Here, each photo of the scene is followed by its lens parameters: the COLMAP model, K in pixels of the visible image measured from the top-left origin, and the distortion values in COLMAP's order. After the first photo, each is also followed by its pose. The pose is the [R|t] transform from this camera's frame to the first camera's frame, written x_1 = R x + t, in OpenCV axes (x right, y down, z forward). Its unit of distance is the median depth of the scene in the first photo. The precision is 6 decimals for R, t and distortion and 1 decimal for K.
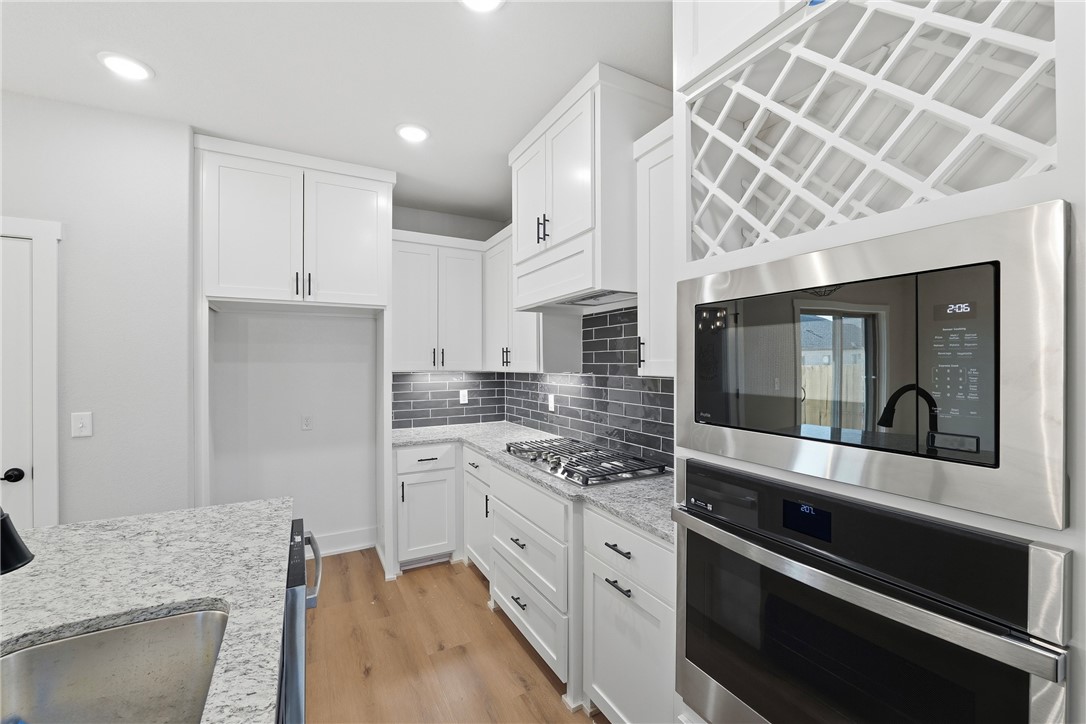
lens RADIAL K [[446.3, 0, 544.4], [0, 446.3, 365.5], [0, 0, 1]] dist [-0.011372, -0.000104]
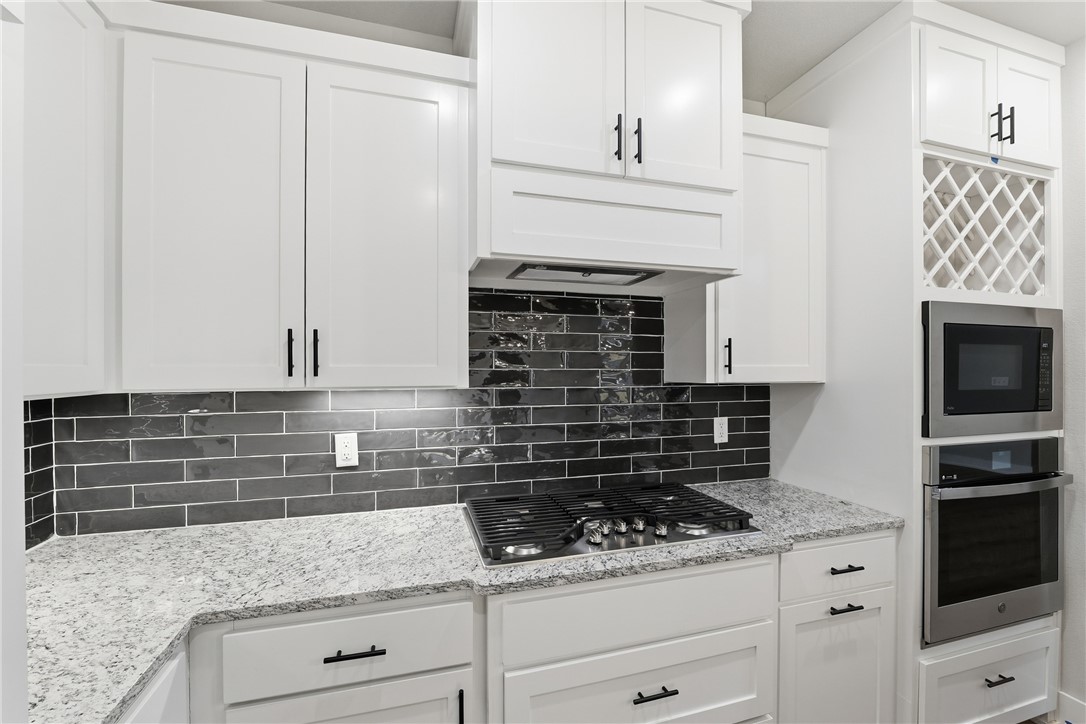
lens RADIAL K [[451.0, 0, 543.6], [0, 451.0, 368.3], [0, 0, 1]] dist [-0.001748, -0.000097]
pose [[0.196146, -0.000873, 0.980574, -0.634956], [0.005078, 0.999987, -0.000126, -0.005782], [-0.980562, 0.005004, 0.196147, 1.039286]]
